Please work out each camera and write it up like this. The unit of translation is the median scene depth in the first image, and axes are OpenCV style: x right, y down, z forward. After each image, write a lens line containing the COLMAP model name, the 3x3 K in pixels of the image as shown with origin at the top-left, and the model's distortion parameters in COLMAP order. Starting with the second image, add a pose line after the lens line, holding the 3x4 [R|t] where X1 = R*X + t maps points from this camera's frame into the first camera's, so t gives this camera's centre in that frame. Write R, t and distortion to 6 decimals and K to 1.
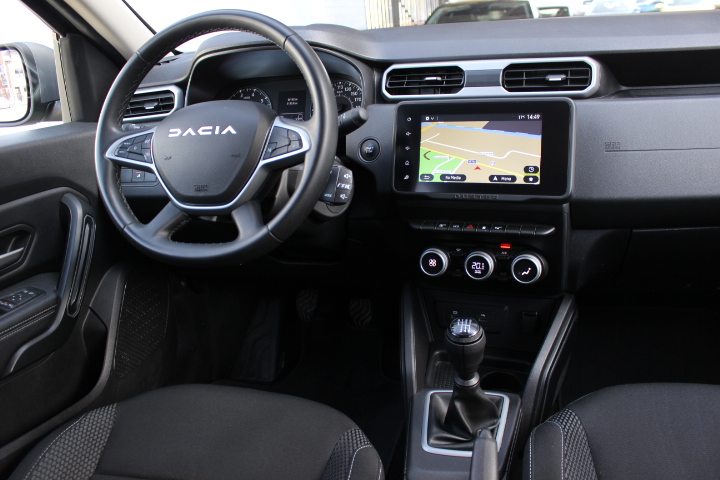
lens RADIAL K [[594.8, 0, 360.0], [0, 594.8, 240.0], [0, 0, 1]] dist [-0.125073, 0.011670]
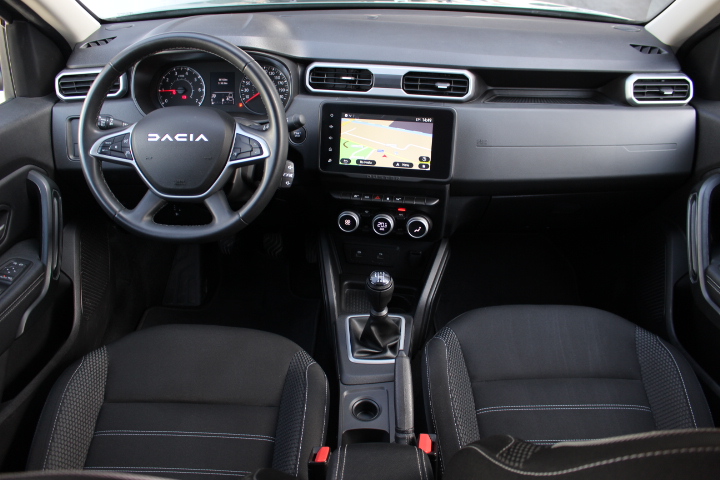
lens RADIAL K [[594.8, 0, 360.0], [0, 594.8, 240.0], [0, 0, 1]] dist [-0.125073, 0.011670]
pose [[0.969939, -0.047351, 0.238696, -0.187074], [0.000028, 0.980908, 0.194474, -0.198953], [-0.243347, -0.188621, 0.951422, -0.304167]]
